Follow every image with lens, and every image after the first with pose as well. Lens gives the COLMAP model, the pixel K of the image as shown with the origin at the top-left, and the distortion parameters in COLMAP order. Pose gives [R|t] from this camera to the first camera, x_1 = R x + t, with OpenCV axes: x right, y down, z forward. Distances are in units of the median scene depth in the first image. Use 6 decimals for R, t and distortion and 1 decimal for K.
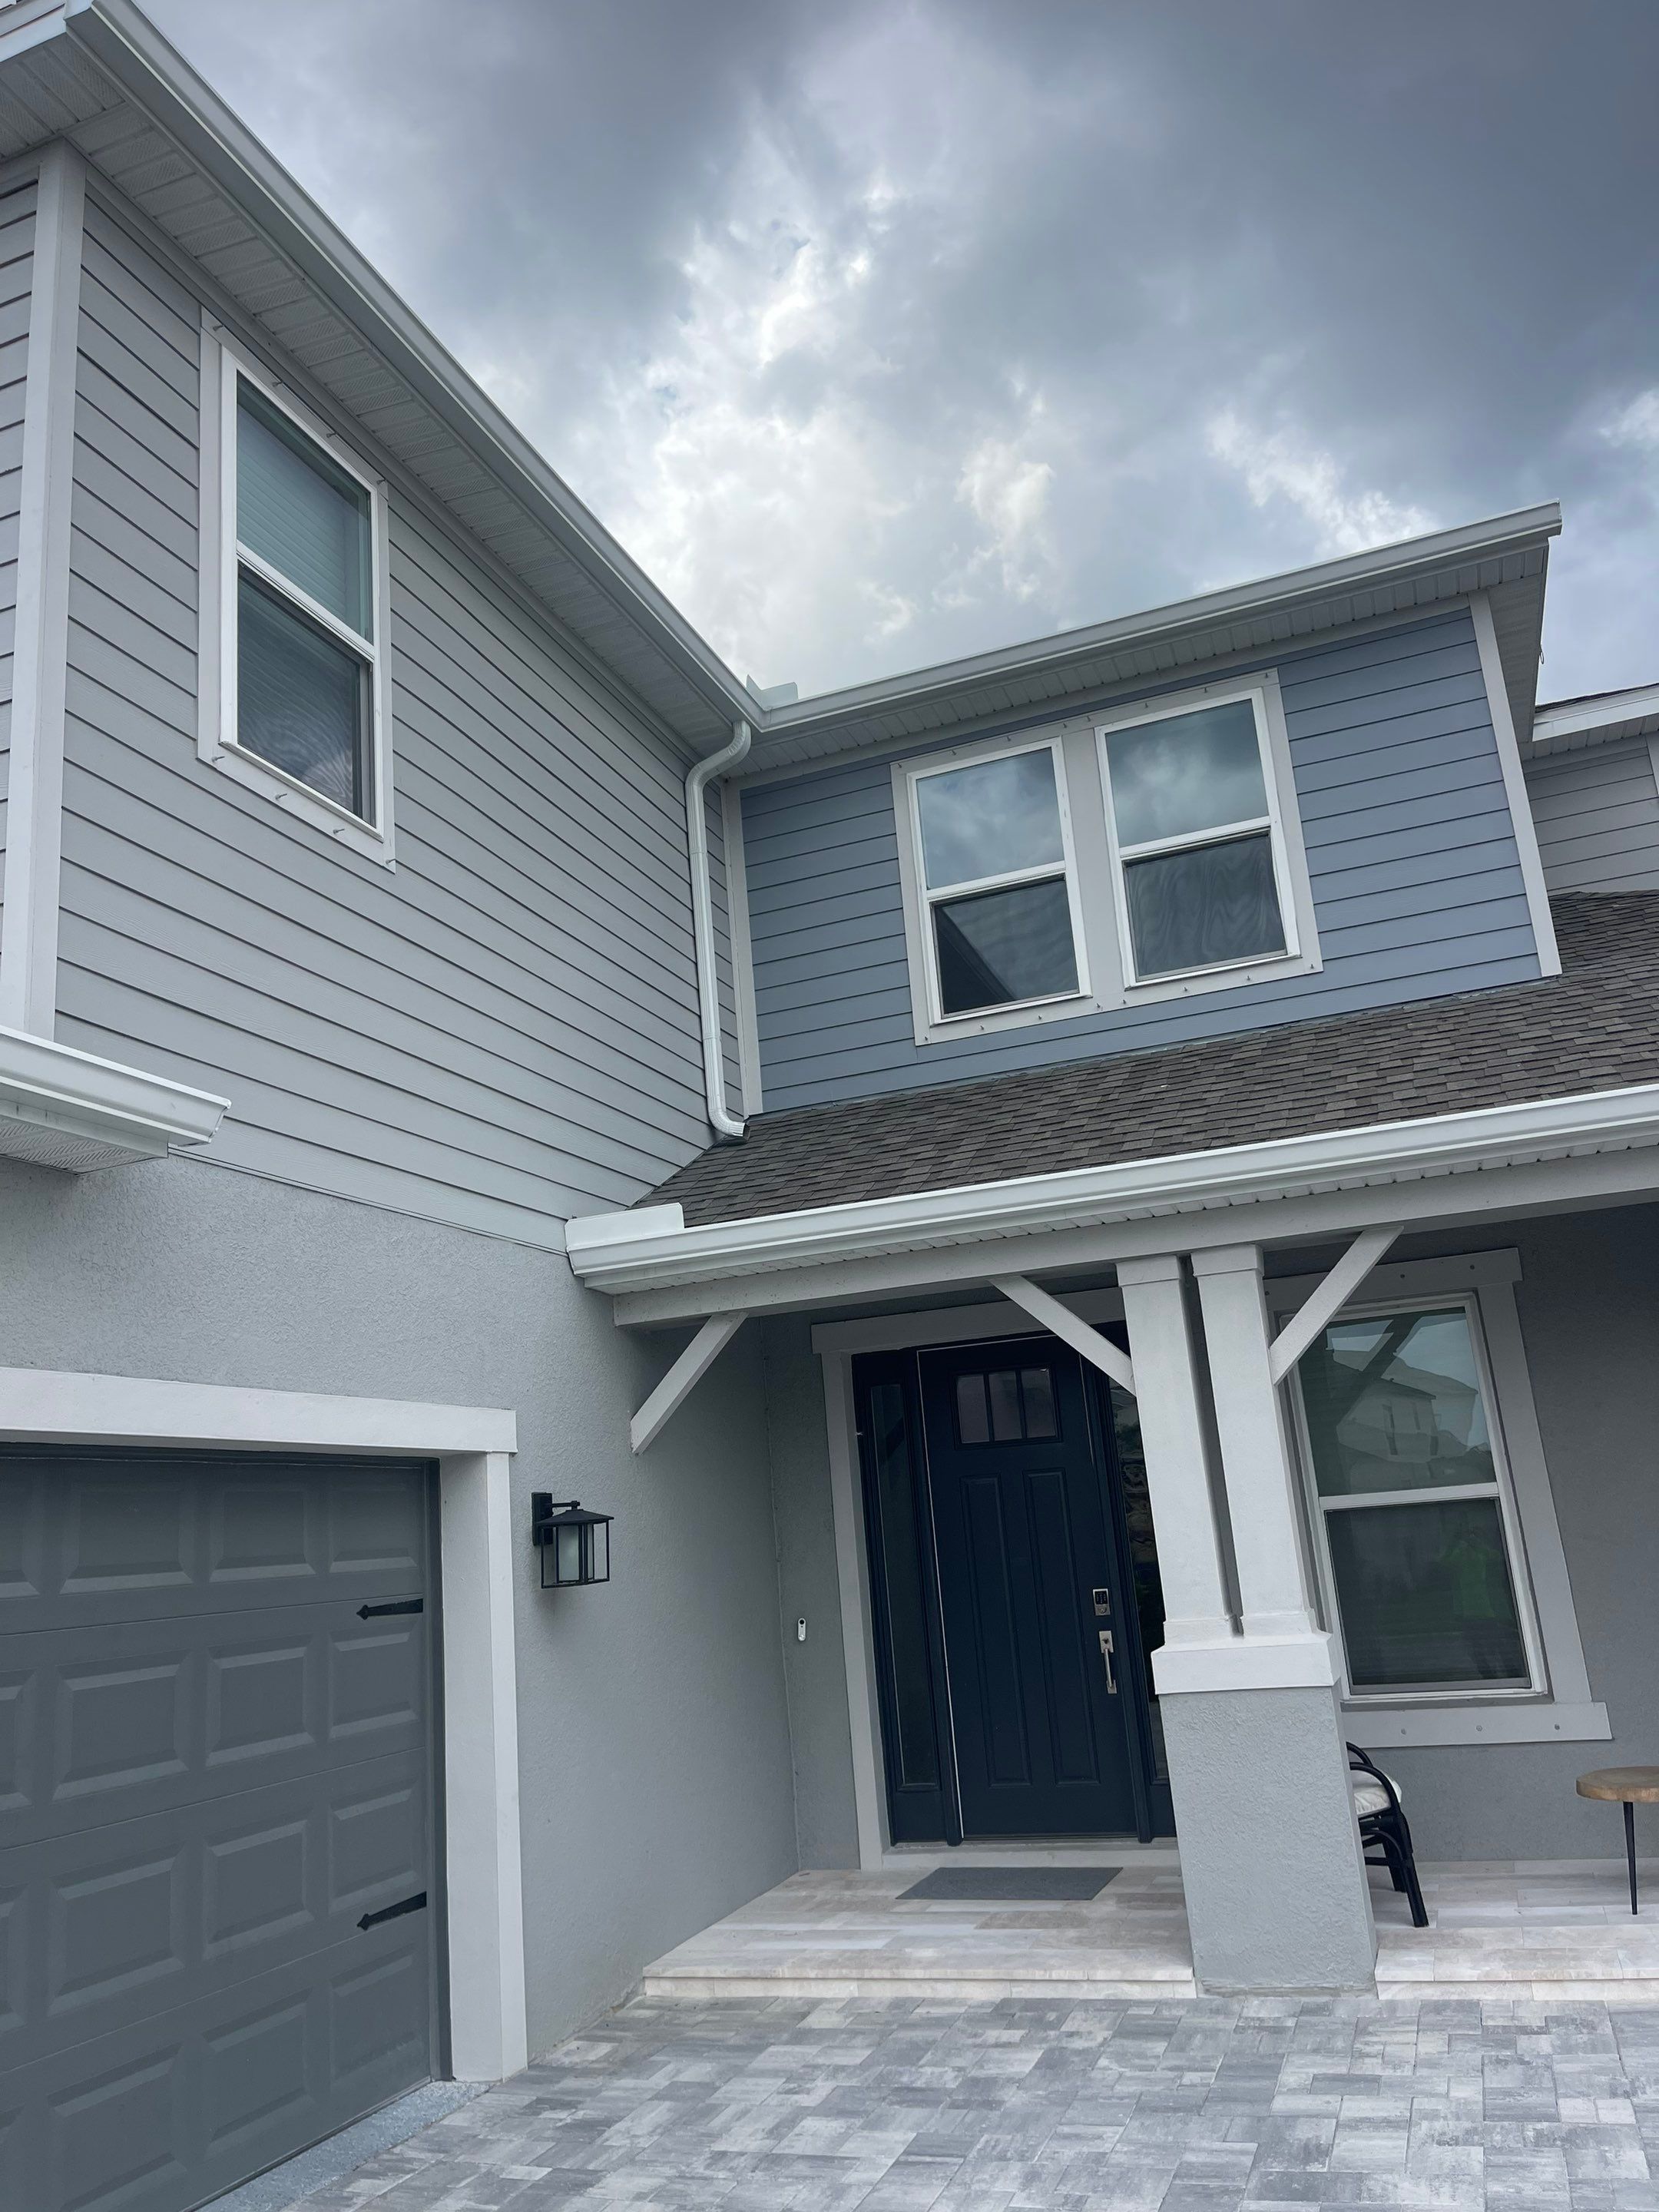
lens RADIAL K [[1641.3, 0, 829.5], [0, 1641.3, 1106.0], [0, 0, 1]] dist [0.086493, -0.124703]
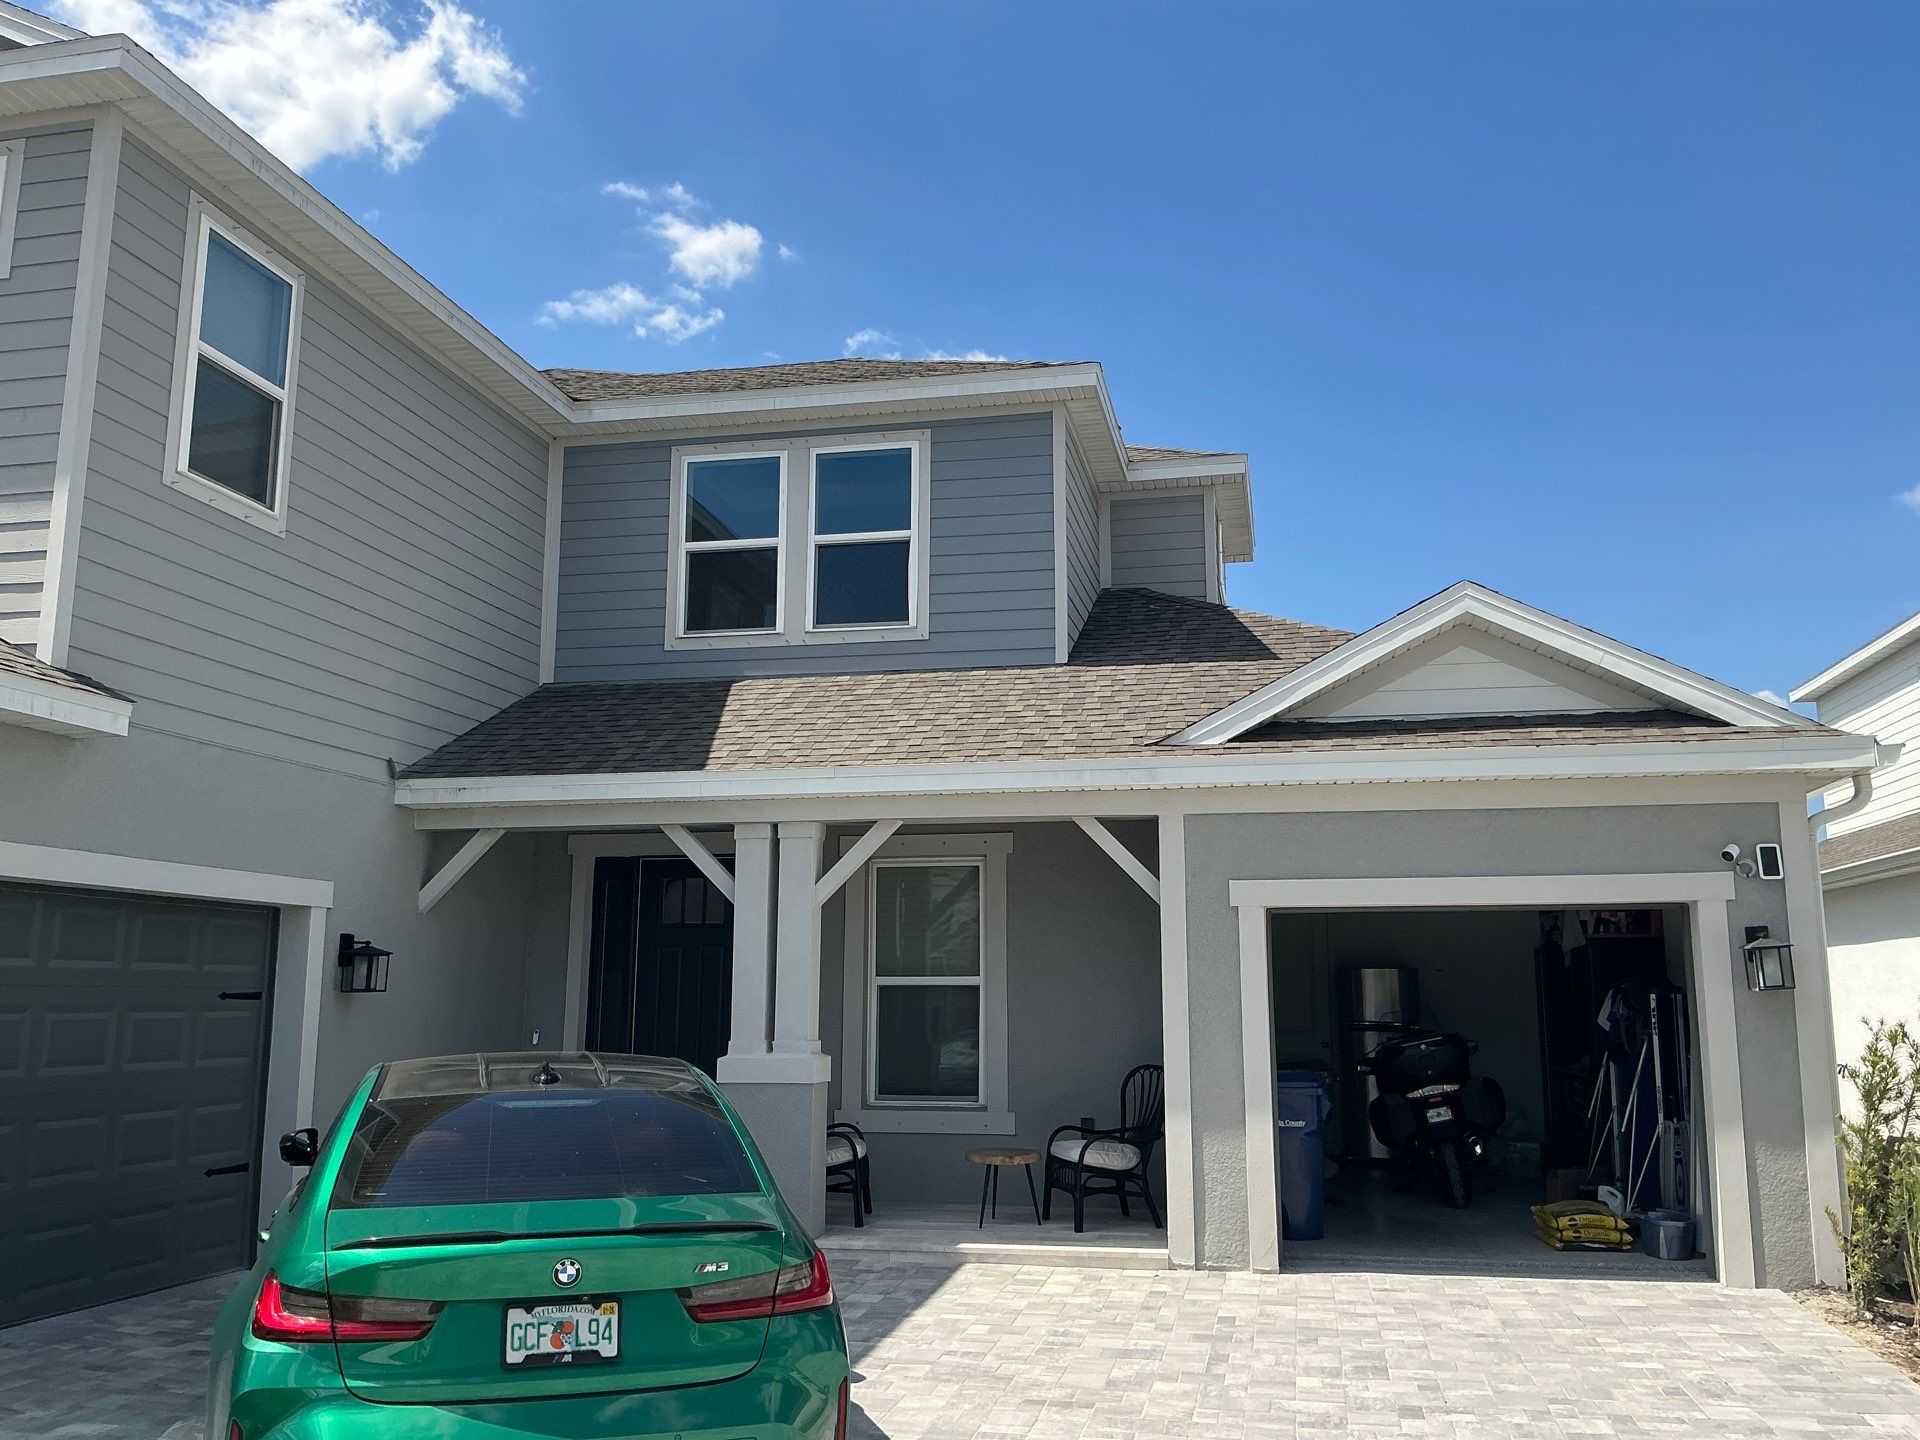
lens RADIAL K [[1585.8, 0, 962.4], [0, 1585.8, 700.5], [0, 0, 1]] dist [0.100475, -0.189689]
pose [[0.985425, 0.108408, 0.131094, 0.184487], [-0.117479, 0.991040, 0.063542, -0.157379], [-0.123031, -0.078017, 0.989331, -0.588236]]
